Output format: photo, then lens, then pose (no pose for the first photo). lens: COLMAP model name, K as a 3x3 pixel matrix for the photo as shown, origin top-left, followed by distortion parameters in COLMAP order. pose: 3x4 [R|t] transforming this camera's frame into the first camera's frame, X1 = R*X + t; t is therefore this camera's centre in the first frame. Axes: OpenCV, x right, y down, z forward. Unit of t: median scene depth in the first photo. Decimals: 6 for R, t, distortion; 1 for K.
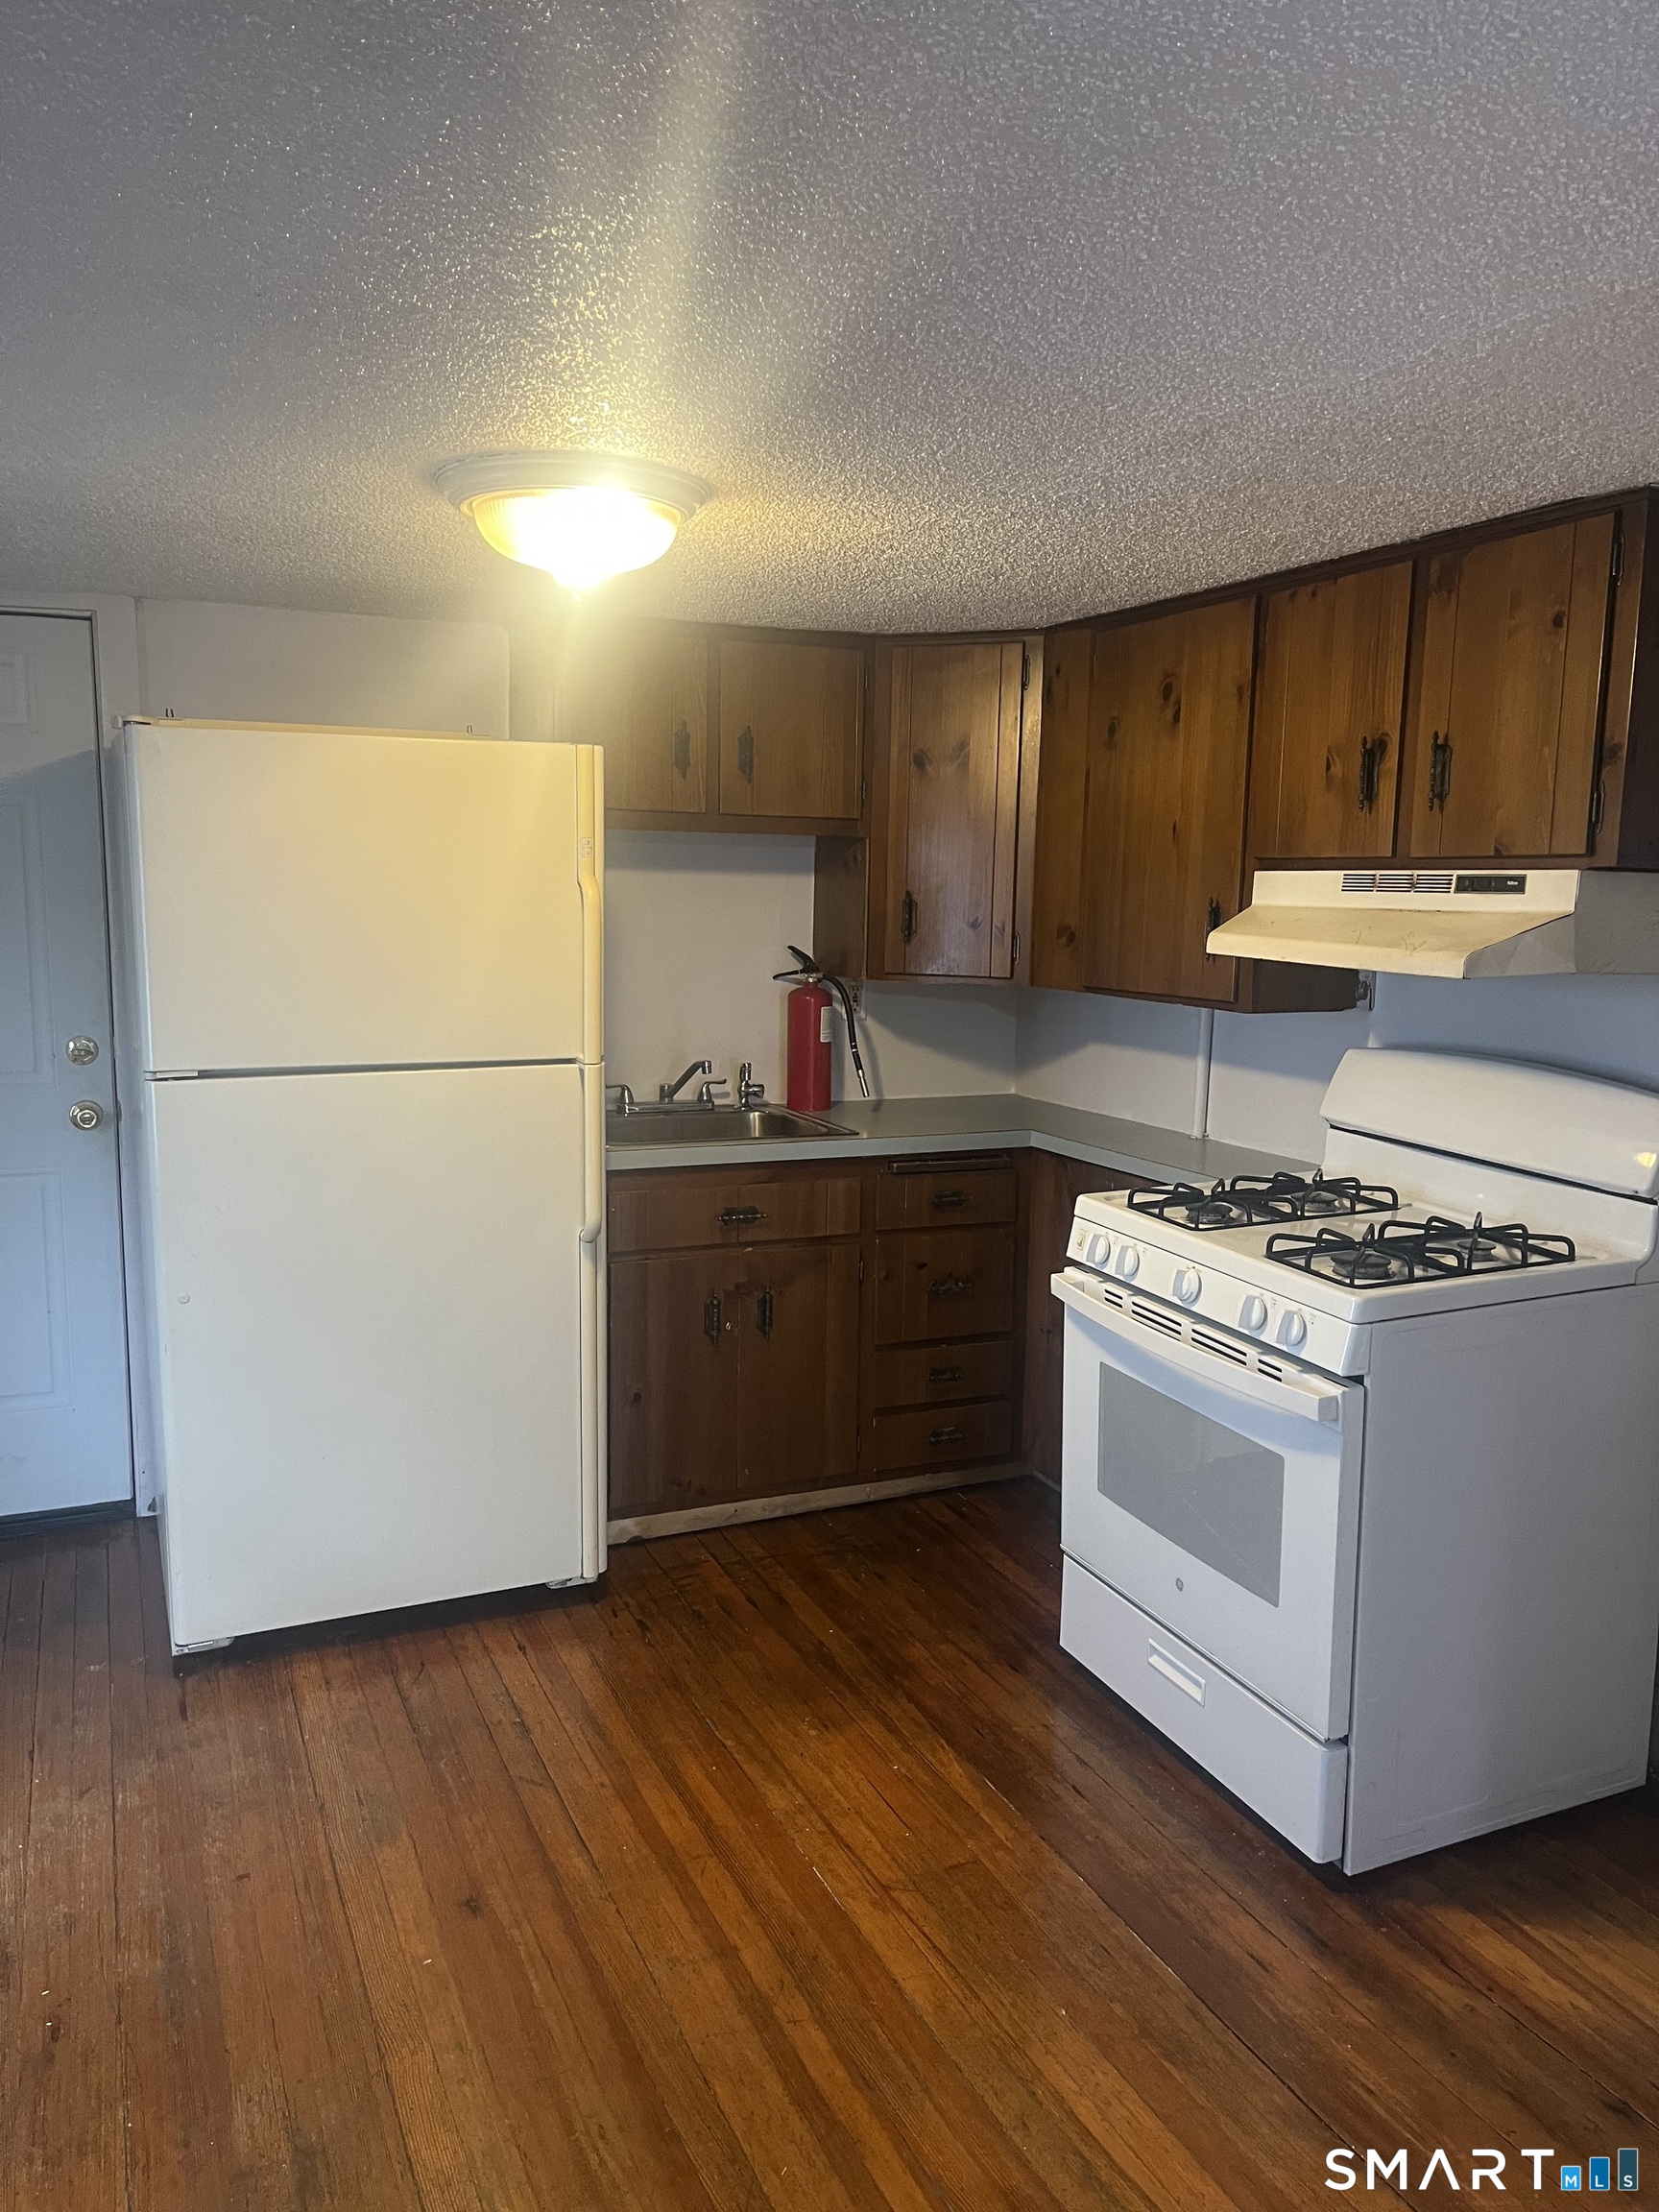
lens RADIAL K [[1678.1, 0, 839.2], [0, 1678.1, 1129.9], [0, 0, 1]] dist [0.081467, -0.118907]
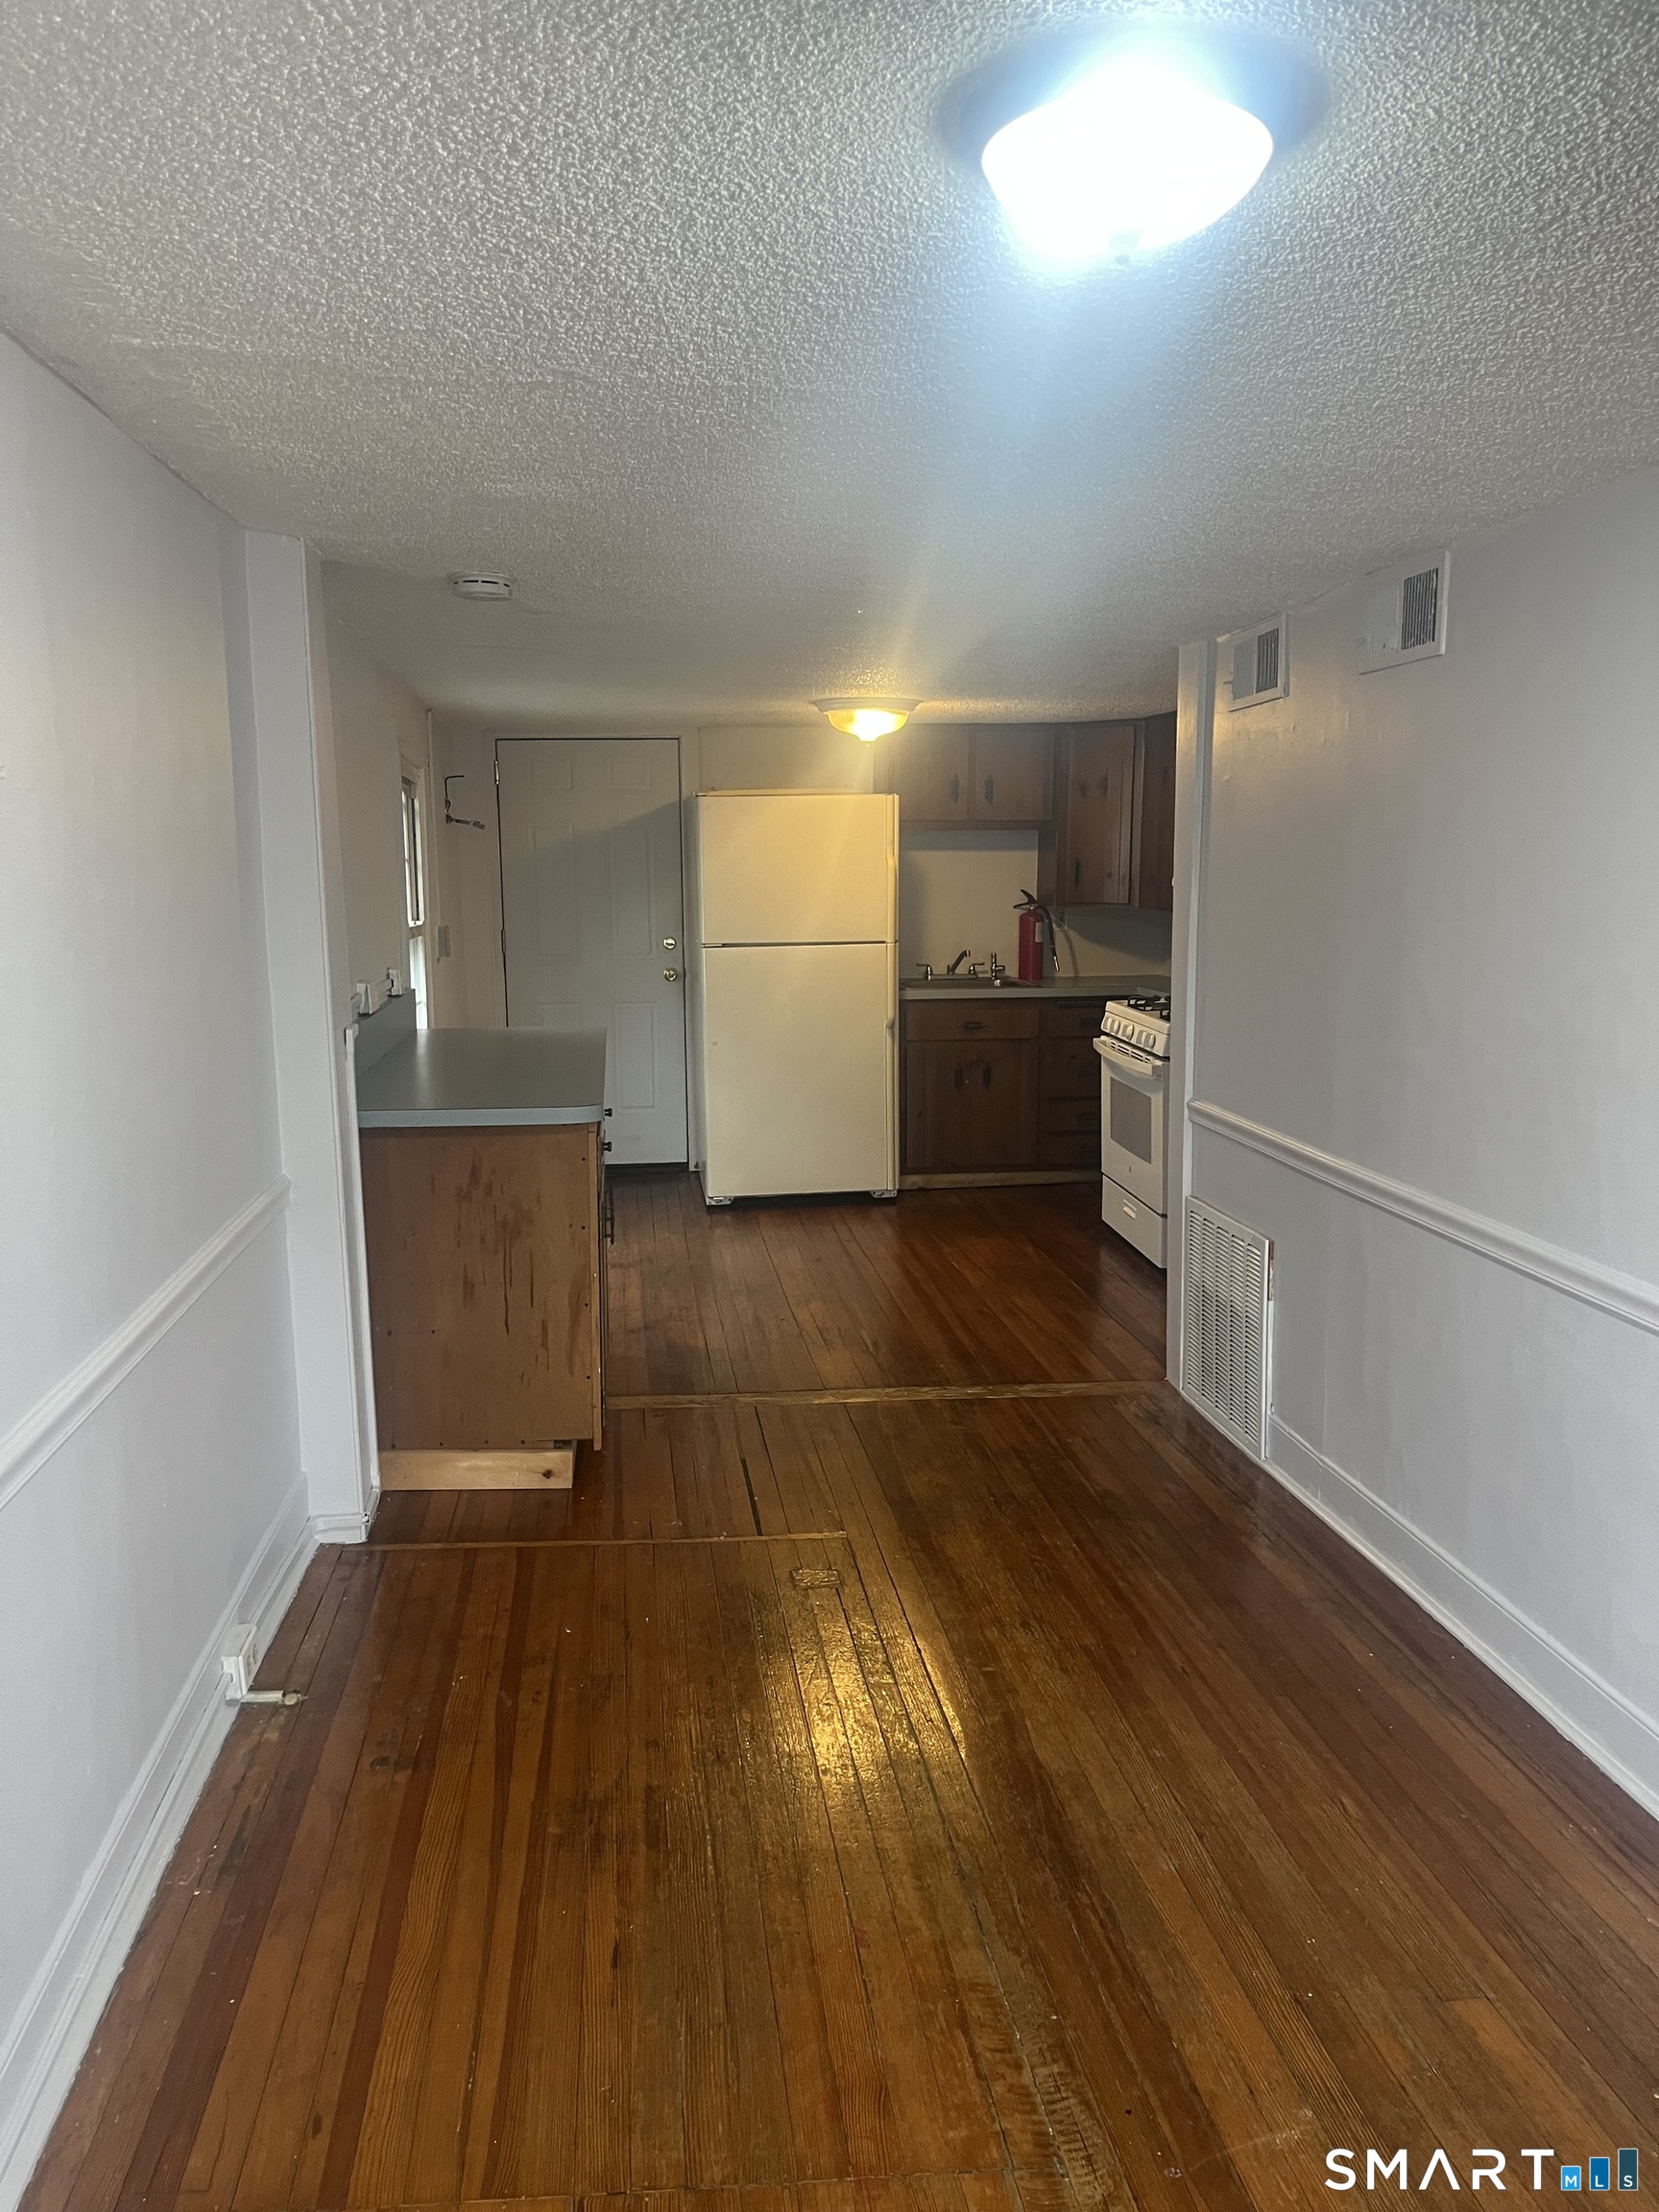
lens RADIAL K [[1678.1, 0, 839.2], [0, 1678.1, 1129.9], [0, 0, 1]] dist [0.081467, -0.118907]
pose [[0.959484, 0.025644, -0.280594, 0.421309], [-0.020990, 0.999588, 0.019579, 0.168248], [0.280980, -0.012896, 0.959627, -1.147544]]
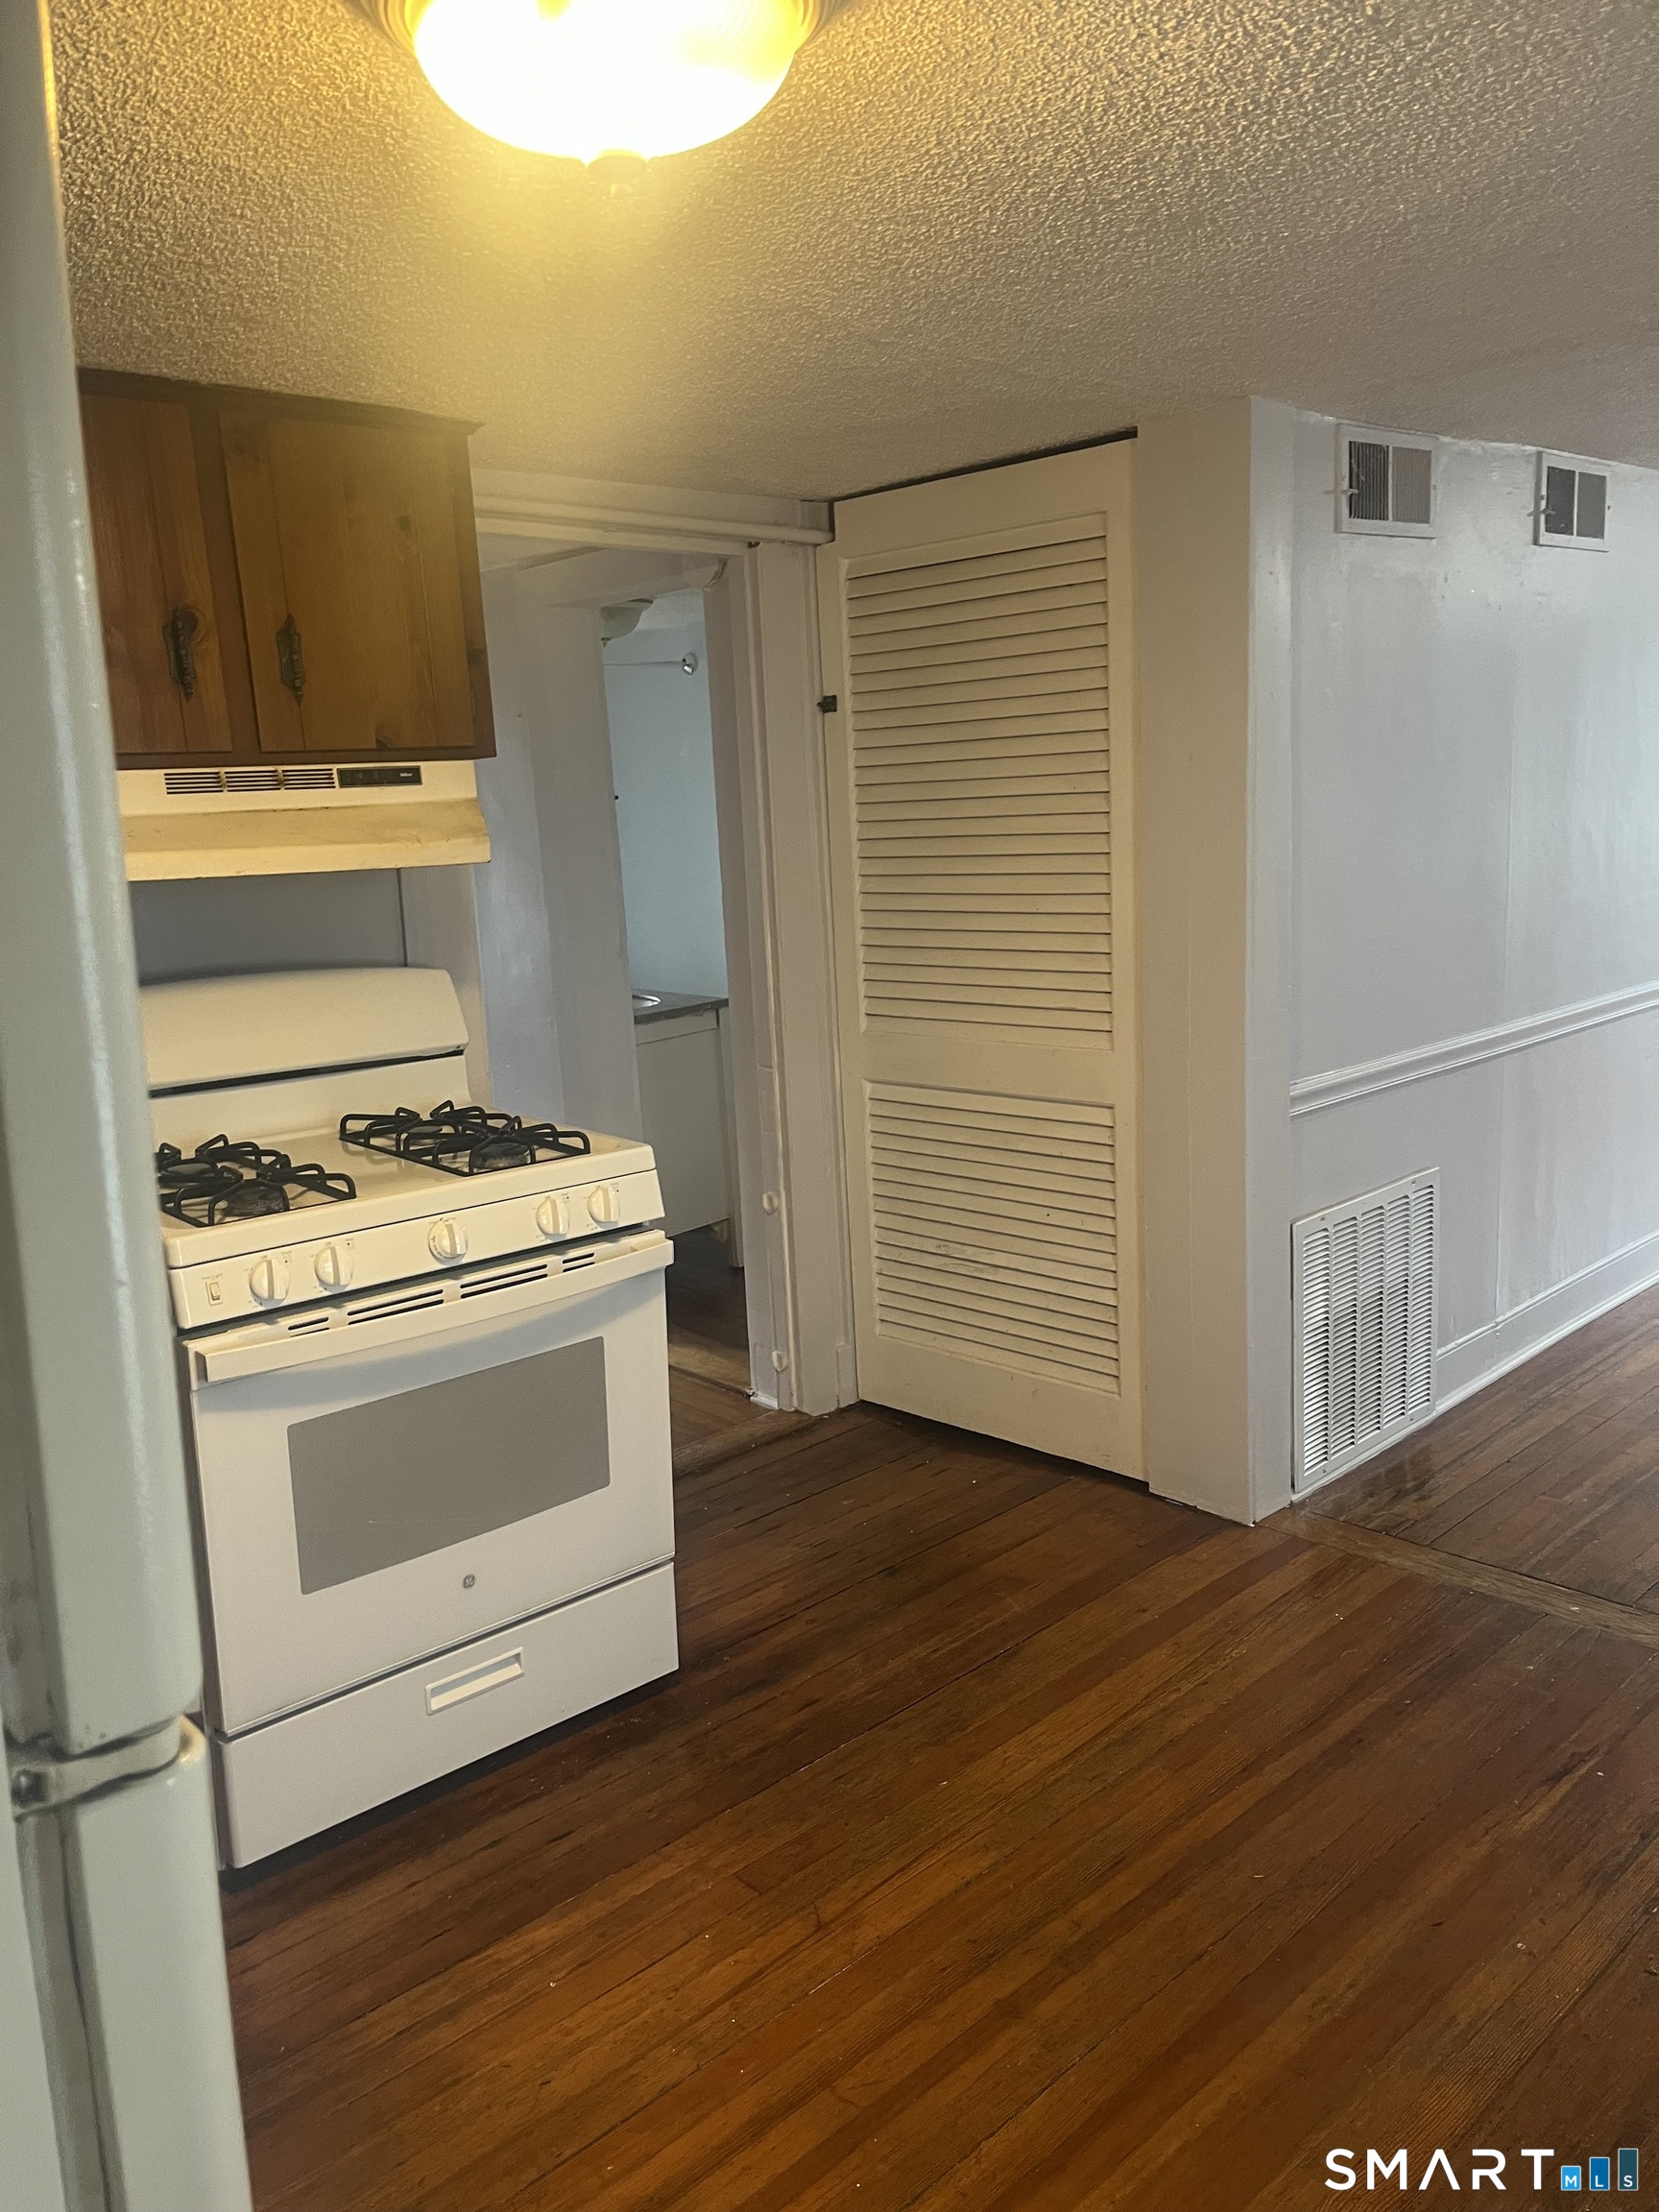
lens RADIAL K [[1673.1, 0, 802.8], [0, 1673.1, 1147.2], [0, 0, 1]] dist [0.081740, -0.110956]
pose [[-0.318556, -0.187142, 0.929247, -0.572827], [0.191854, 0.947299, 0.256547, -0.124477], [-0.928285, 0.260005, -0.265864, 0.934037]]
